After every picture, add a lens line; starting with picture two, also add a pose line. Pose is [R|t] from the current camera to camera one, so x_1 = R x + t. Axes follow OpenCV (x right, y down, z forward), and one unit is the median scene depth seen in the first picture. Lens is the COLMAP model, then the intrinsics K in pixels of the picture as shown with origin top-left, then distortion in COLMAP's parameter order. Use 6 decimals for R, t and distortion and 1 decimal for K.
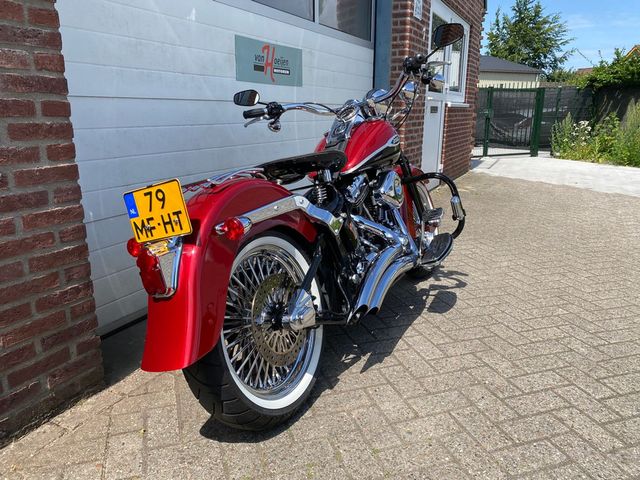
lens RADIAL K [[486.8, 0, 325.6], [0, 486.8, 236.2], [0, 0, 1]] dist [0.036959, -0.033483]
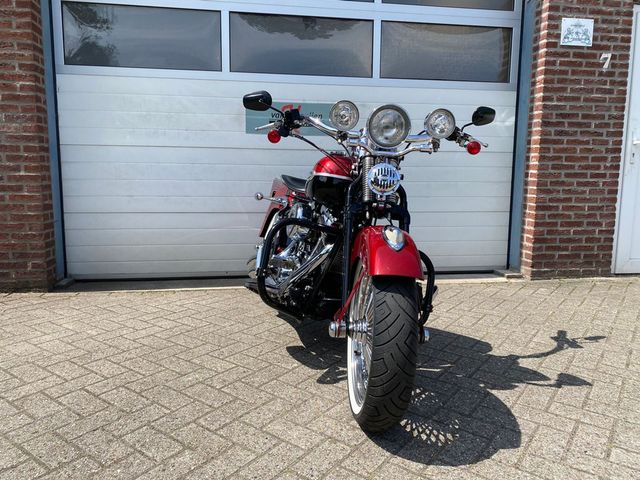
lens RADIAL K [[484.6, 0, 322.1], [0, 484.6, 233.2], [0, 0, 1]] dist [0.035545, -0.031090]
pose [[0.570300, 0.102108, -0.815065, 1.187365], [-0.213328, 0.976610, -0.026920, -0.065205], [0.793252, 0.189229, 0.578743, 0.498278]]
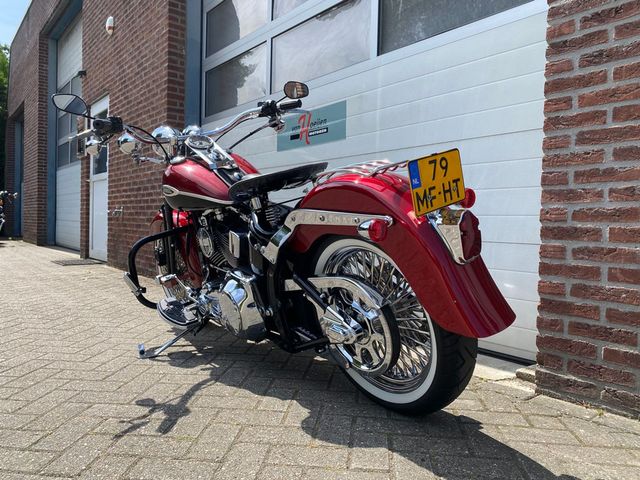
lens RADIAL K [[484.6, 0, 322.1], [0, 484.6, 233.2], [0, 0, 1]] dist [0.035545, -0.031090]
pose [[-0.430252, 0.005247, -0.902694, 1.083327], [-0.249382, 0.960376, 0.124445, -0.336391], [0.867578, 0.278658, -0.411895, 1.926685]]
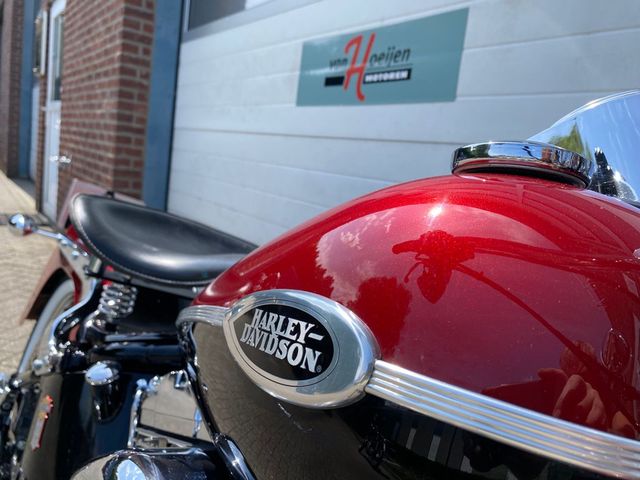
lens RADIAL K [[495.5, 0, 320.0], [0, 495.5, 240.0], [0, 0, 1]] dist [-0.004177, -0.001965]
pose [[-0.469190, 0.074441, -0.879954, 0.491887], [-0.341480, 0.903636, 0.258521, -0.380970], [0.814403, 0.421782, -0.398557, 1.560037]]
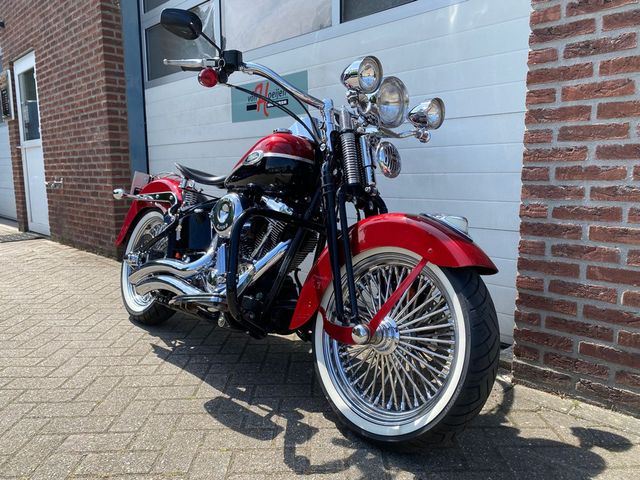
lens RADIAL K [[486.6, 0, 320.0], [0, 486.6, 240.0], [0, 0, 1]] dist [0.019713, -0.008886]
pose [[-0.336673, 0.130392, -0.932550, 1.063168], [-0.230141, 0.948936, 0.215769, -0.397389], [0.913064, 0.287262, -0.289473, 1.855420]]
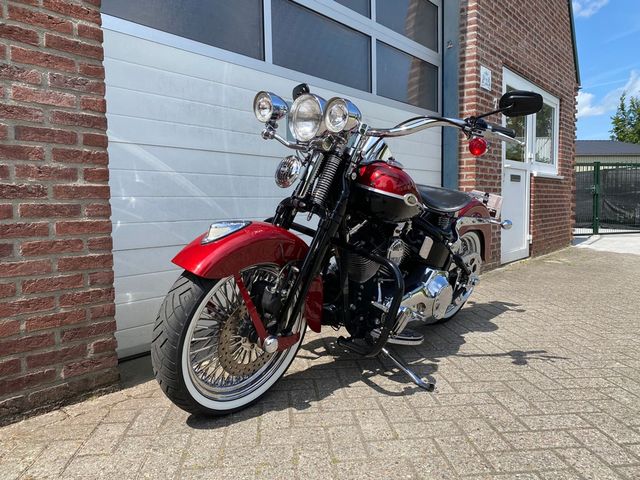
lens RADIAL K [[484.6, 0, 322.1], [0, 484.6, 233.2], [0, 0, 1]] dist [0.035545, -0.031090]
pose [[0.971493, -0.005693, -0.236999, 0.176593], [-0.039560, 0.981801, -0.185749, 0.104974], [0.233743, 0.189829, 0.953587, 0.002576]]
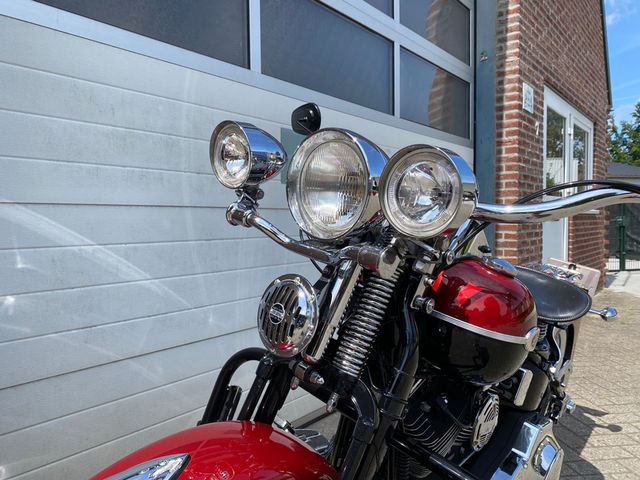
lens RADIAL K [[486.8, 0, 325.6], [0, 486.8, 236.2], [0, 0, 1]] dist [0.036959, -0.033483]
pose [[0.976203, -0.006710, -0.216757, 0.058179], [-0.041067, 0.975716, -0.215155, -0.082450], [0.212937, 0.218936, 0.952221, 0.337492]]
